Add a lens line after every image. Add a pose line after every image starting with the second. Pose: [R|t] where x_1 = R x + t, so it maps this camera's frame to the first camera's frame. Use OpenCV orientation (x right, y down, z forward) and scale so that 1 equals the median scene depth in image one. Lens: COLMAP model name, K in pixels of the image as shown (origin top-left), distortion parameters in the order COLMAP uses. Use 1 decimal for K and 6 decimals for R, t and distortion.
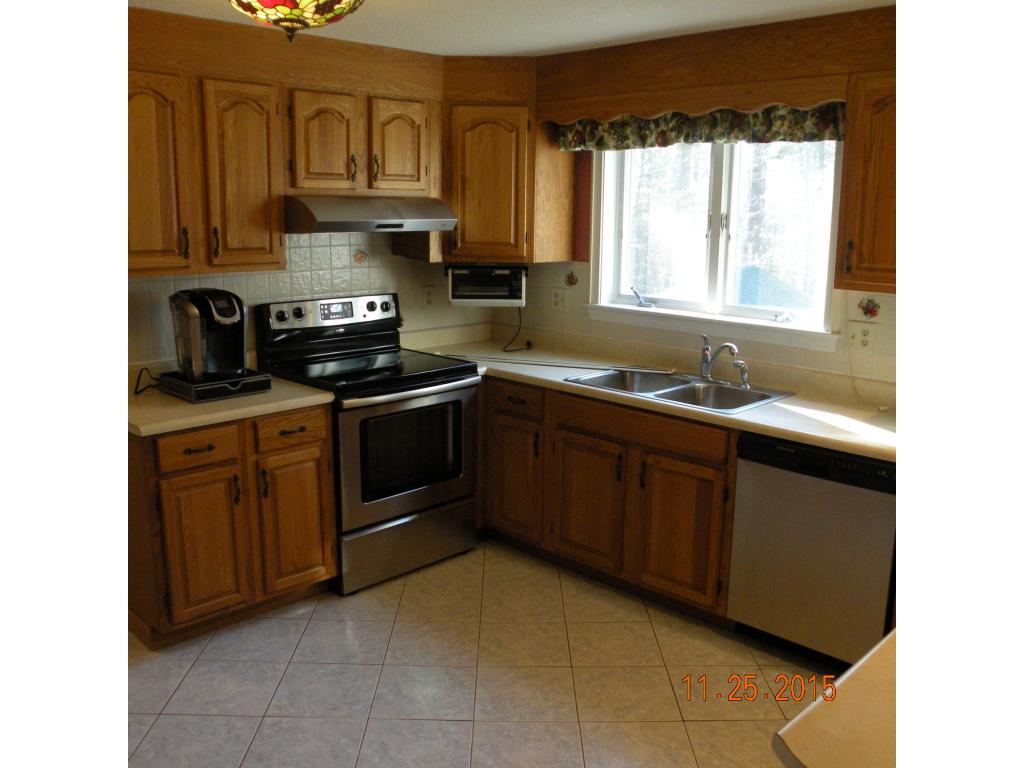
lens RADIAL K [[866.7, 0, 512.0], [0, 866.7, 384.0], [0, 0, 1]] dist [-0.162402, 0.251580]
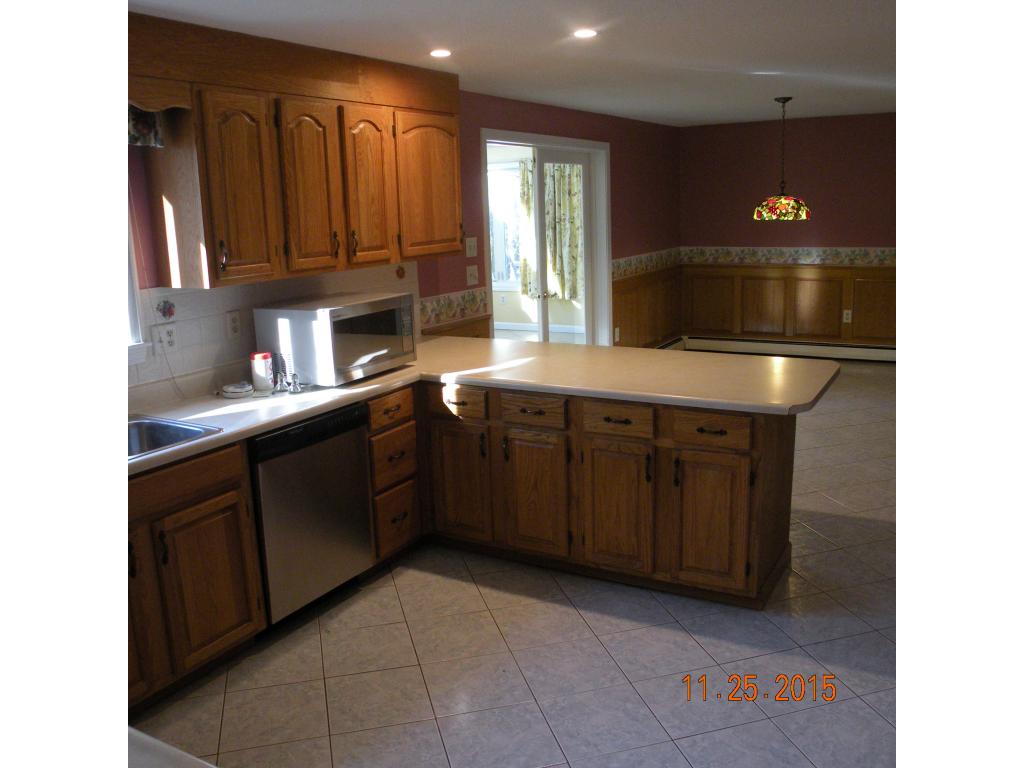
lens RADIAL K [[866.7, 0, 512.0], [0, 866.7, 384.0], [0, 0, 1]] dist [-0.162402, 0.251580]
pose [[-0.250596, -0.206112, 0.945896, -0.699304], [0.227742, 0.937100, 0.264531, -0.187077], [-0.940923, 0.281710, -0.187893, 0.850561]]
